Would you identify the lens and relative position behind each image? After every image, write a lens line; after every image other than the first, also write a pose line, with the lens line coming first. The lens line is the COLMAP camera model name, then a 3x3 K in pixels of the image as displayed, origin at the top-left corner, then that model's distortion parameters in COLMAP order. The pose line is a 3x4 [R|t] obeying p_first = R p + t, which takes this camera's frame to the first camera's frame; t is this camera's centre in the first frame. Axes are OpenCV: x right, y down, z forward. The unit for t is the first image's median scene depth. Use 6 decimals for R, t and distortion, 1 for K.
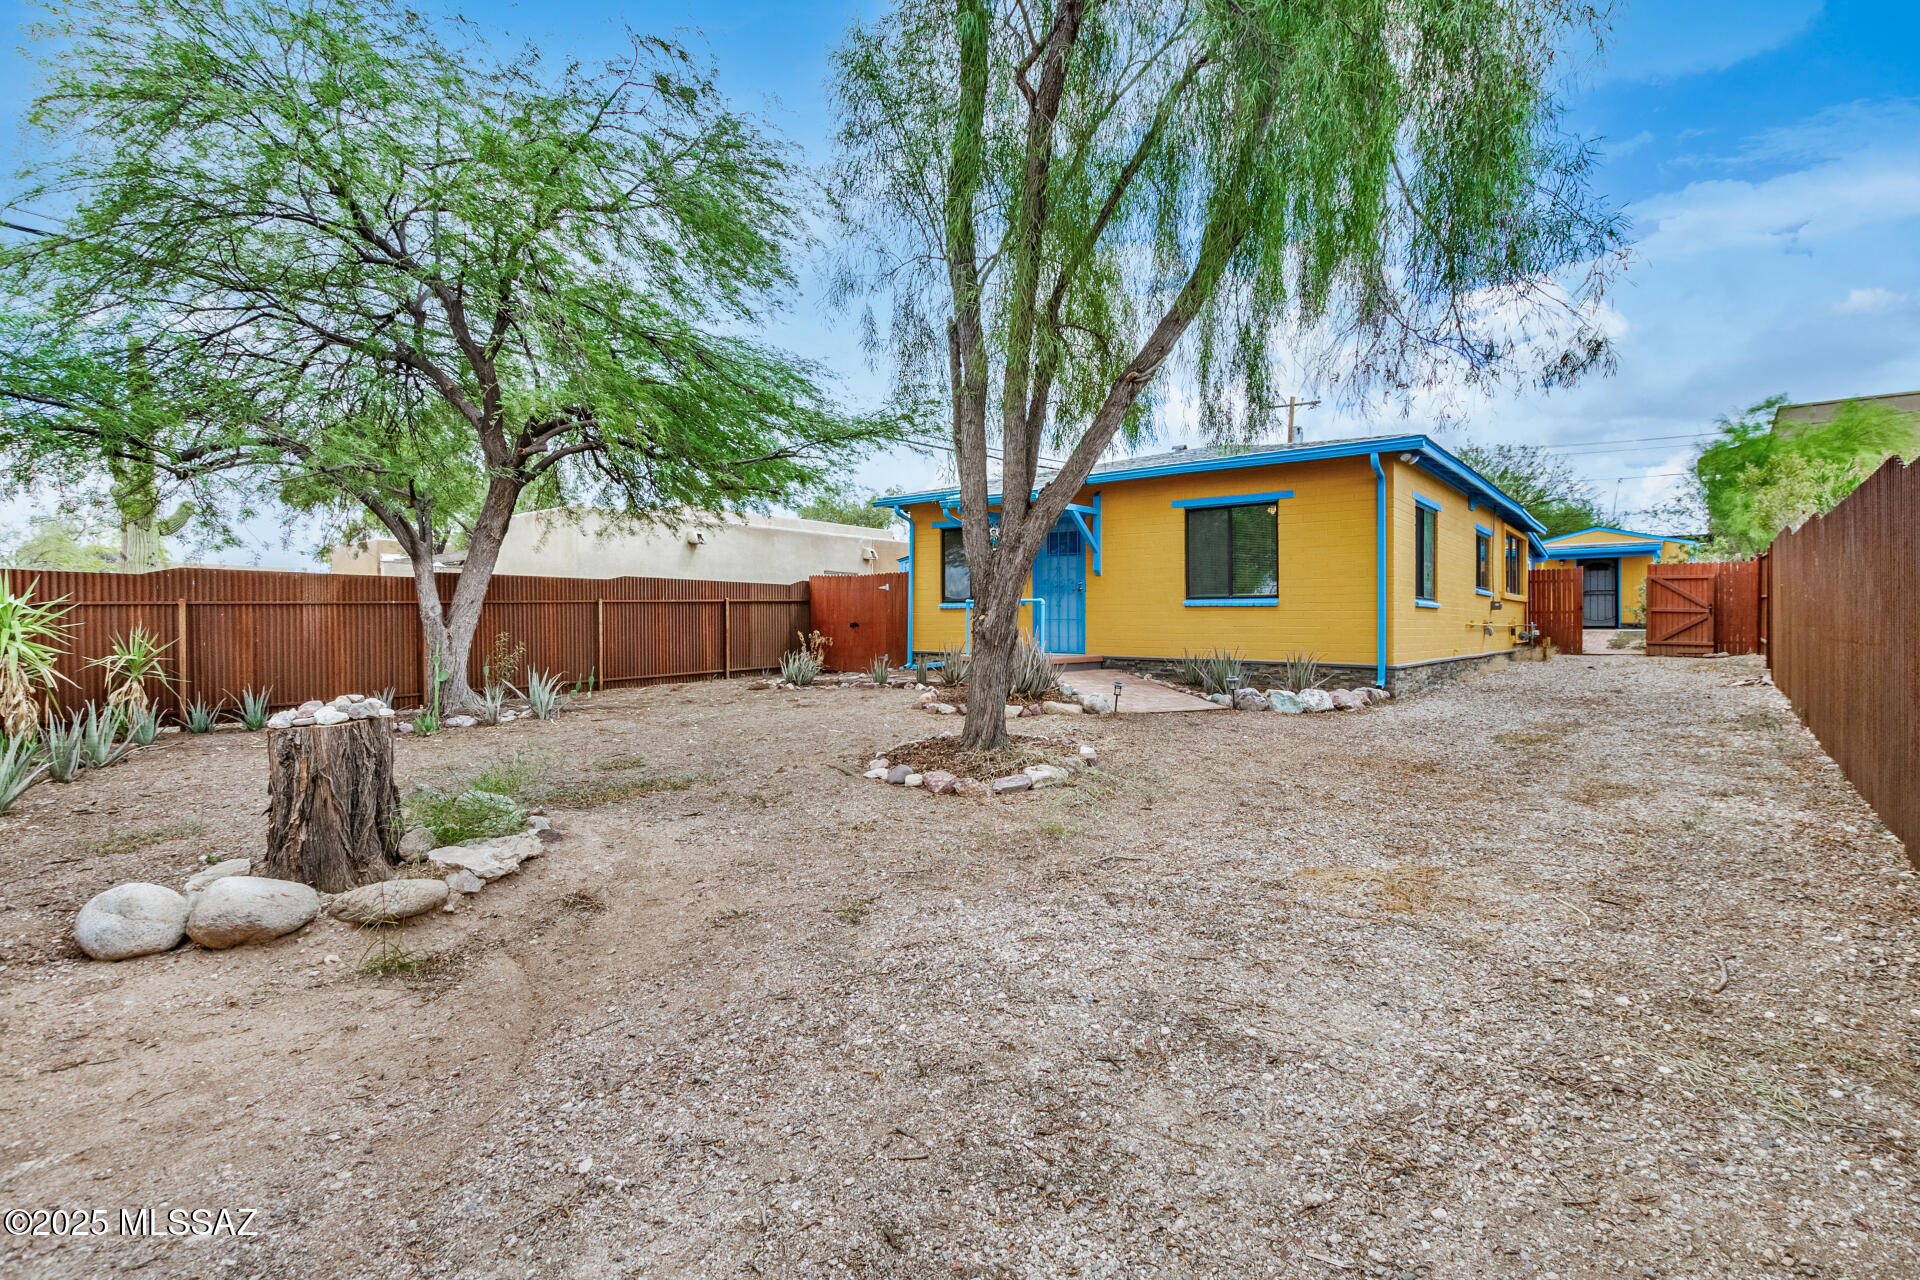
lens RADIAL K [[871.2, 0, 952.0], [0, 871.2, 624.1], [0, 0, 1]] dist [0.002505, -0.002454]
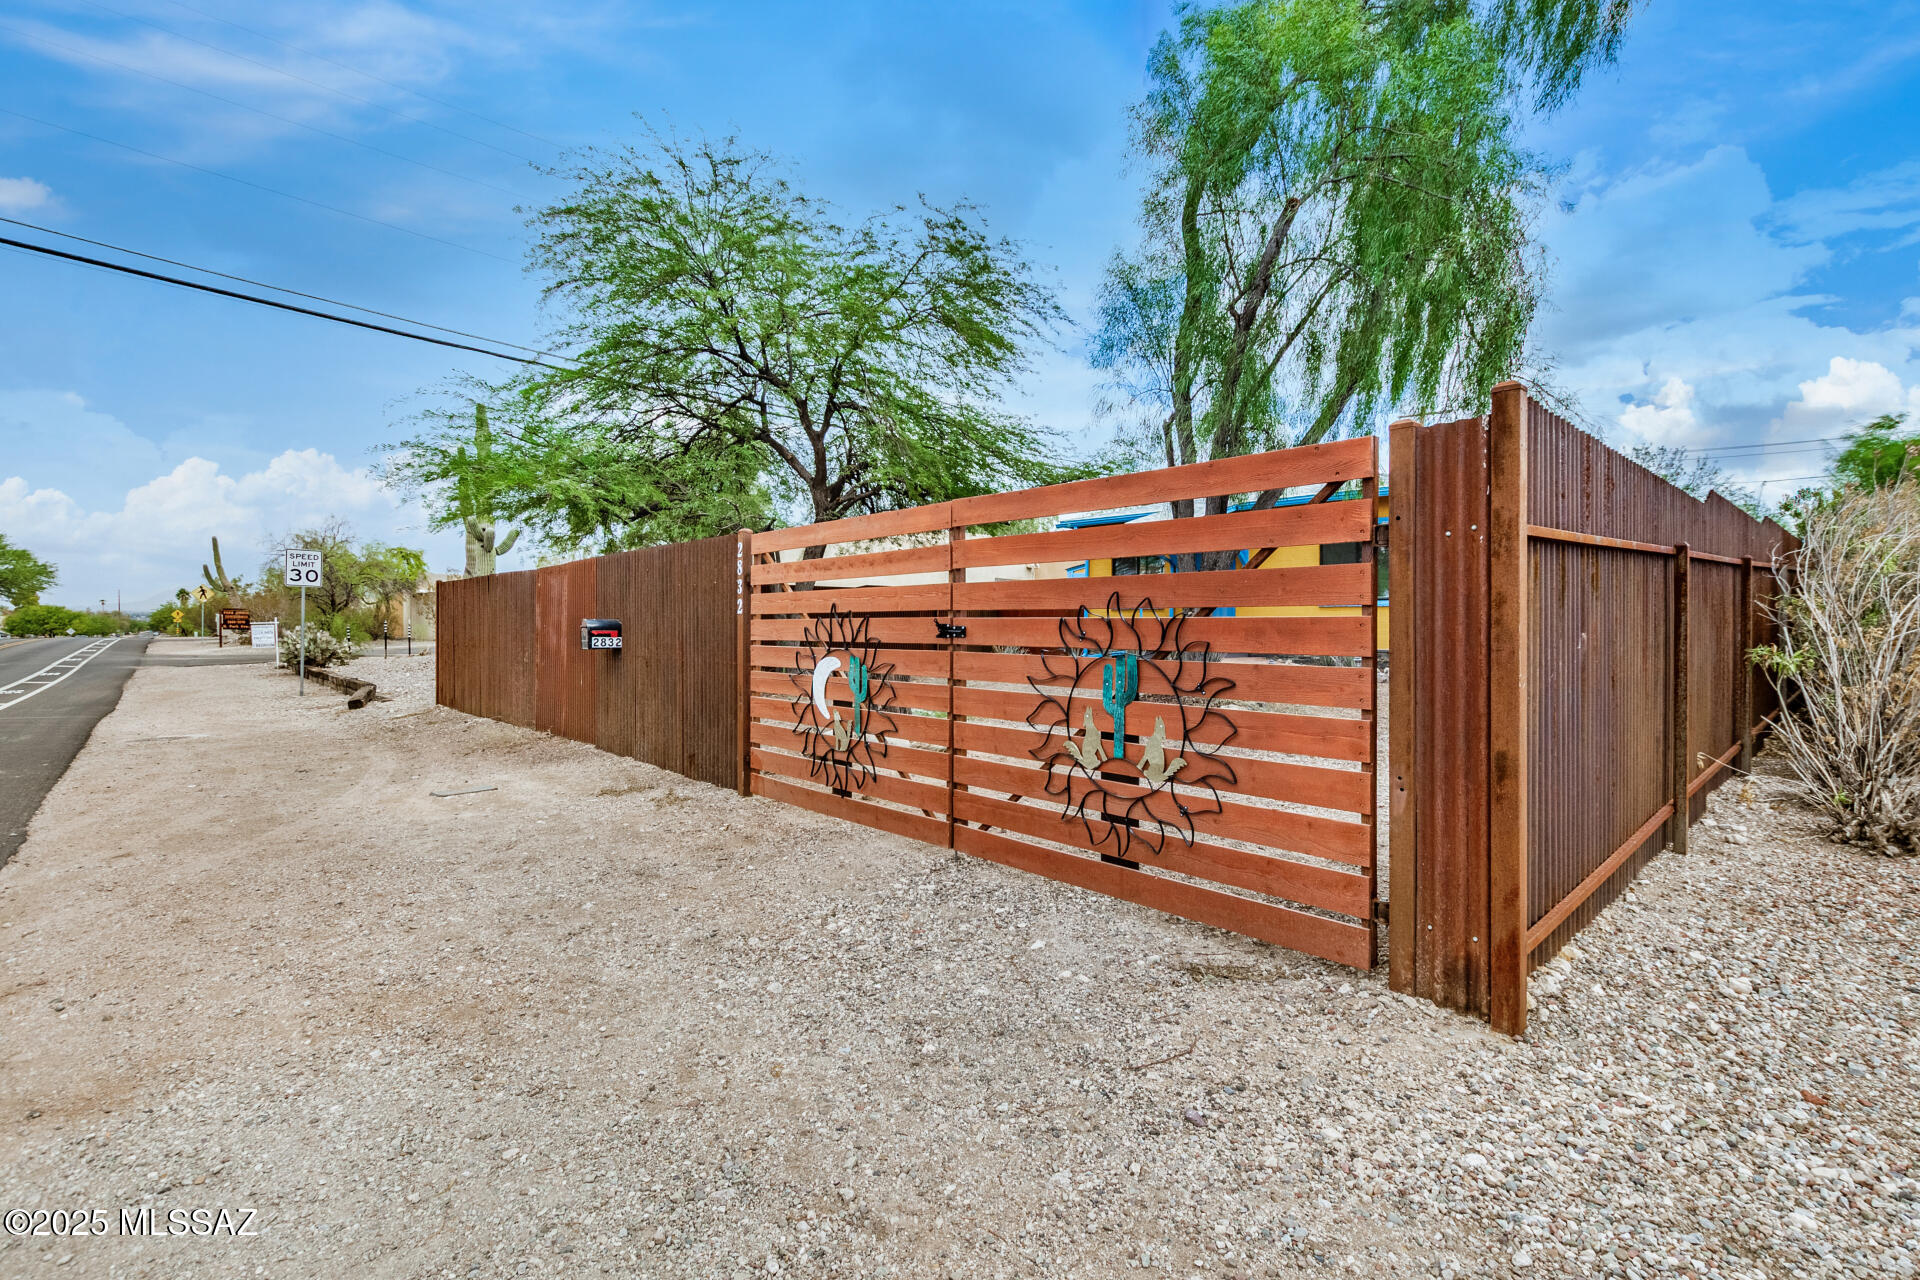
lens RADIAL K [[871.2, 0, 950.3], [0, 871.2, 644.9], [0, 0, 1]] dist [0.002505, -0.002454]
pose [[0.990817, 0.003471, -0.135163, -0.073569], [-0.000854, 0.999811, 0.019415, 0.008014], [0.135205, -0.019121, 0.990633, -0.253745]]
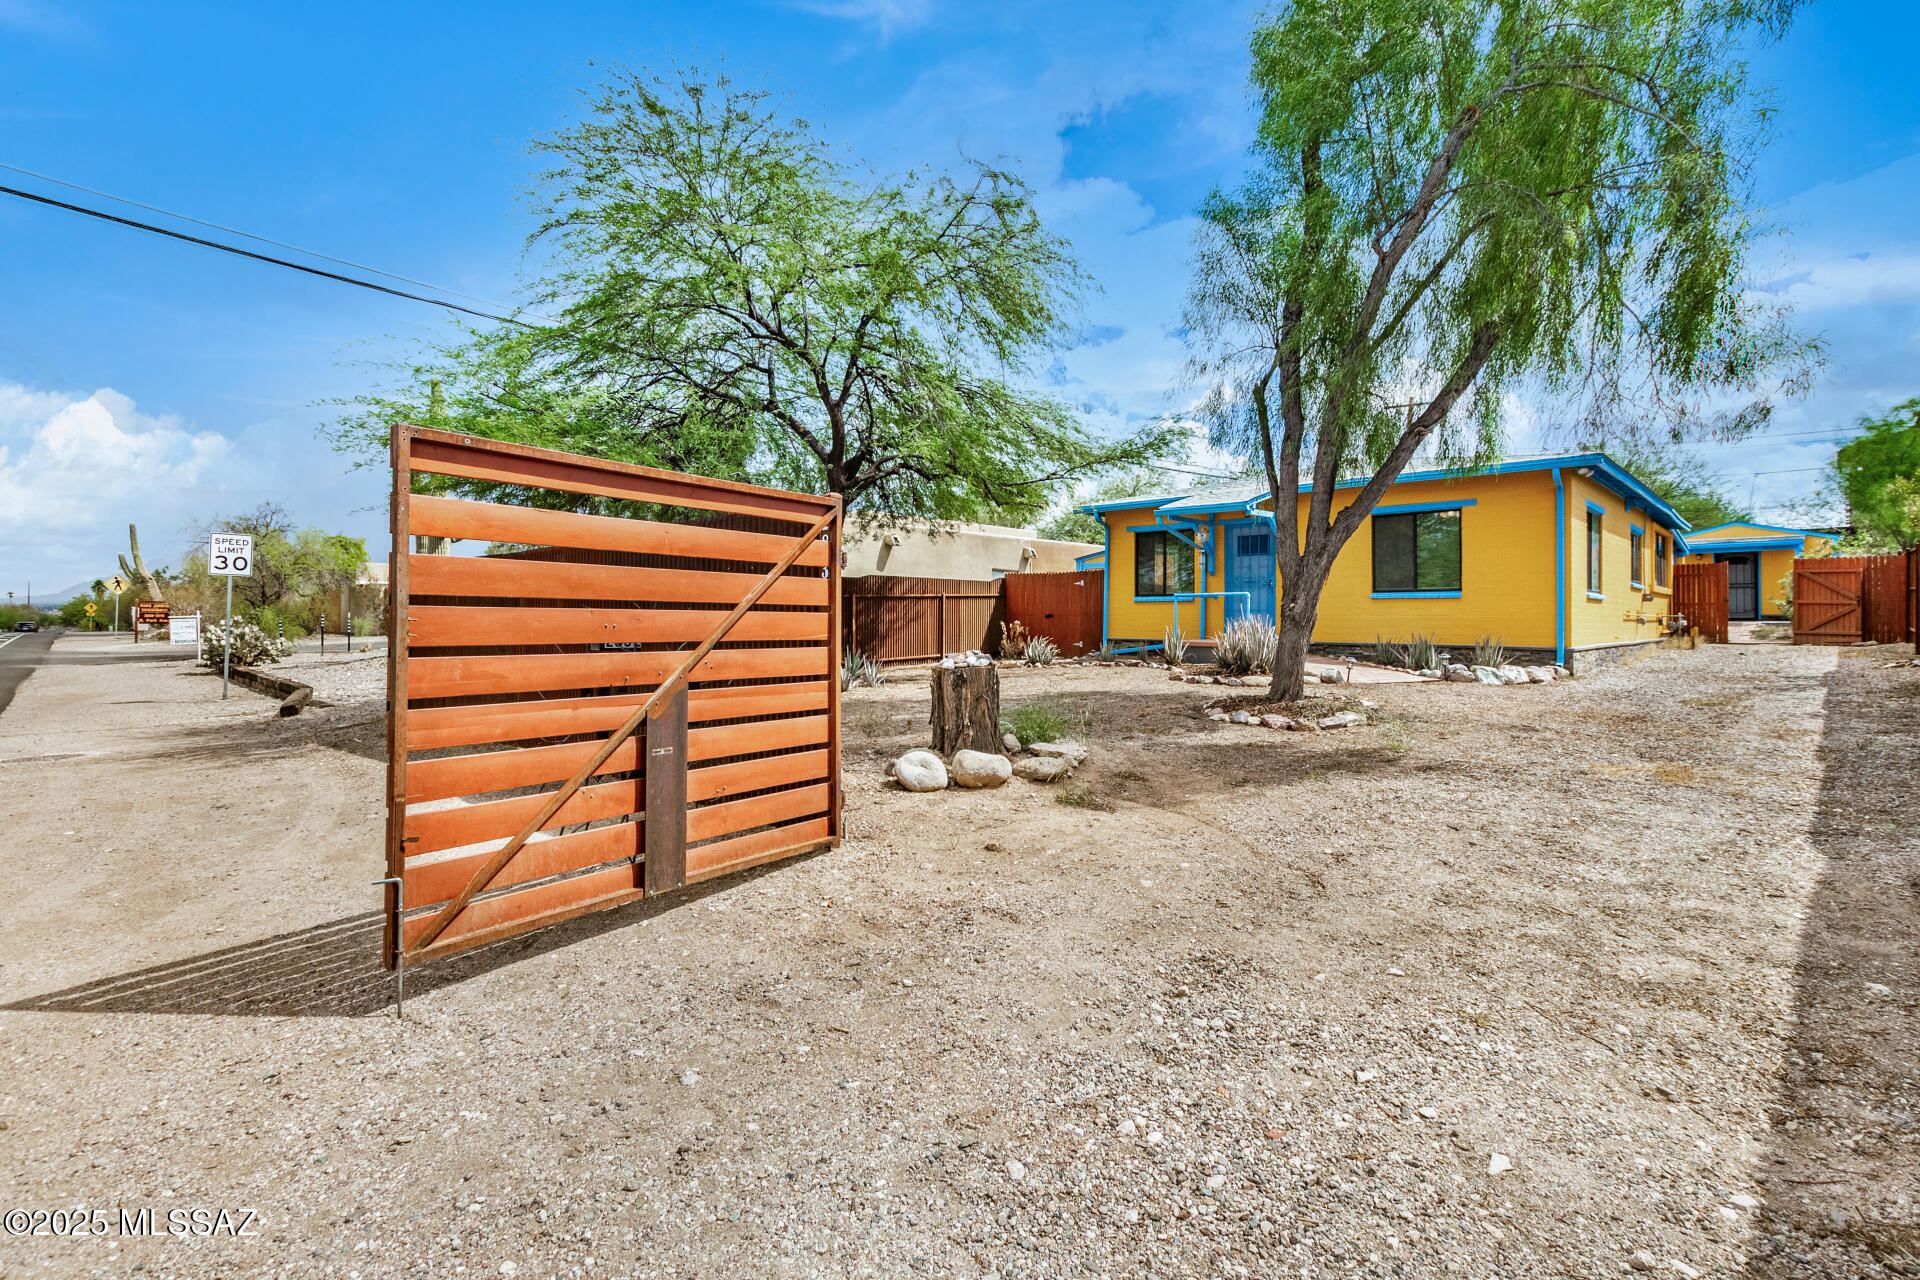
lens RADIAL K [[871.2, 0, 949.8], [0, 871.2, 607.9], [0, 0, 1]] dist [0.002505, -0.002454]
pose [[0.996461, -0.001895, -0.084040, -0.157635], [0.000683, 0.999895, -0.014445, 0.006877], [0.084058, 0.014337, 0.996358, -0.165728]]
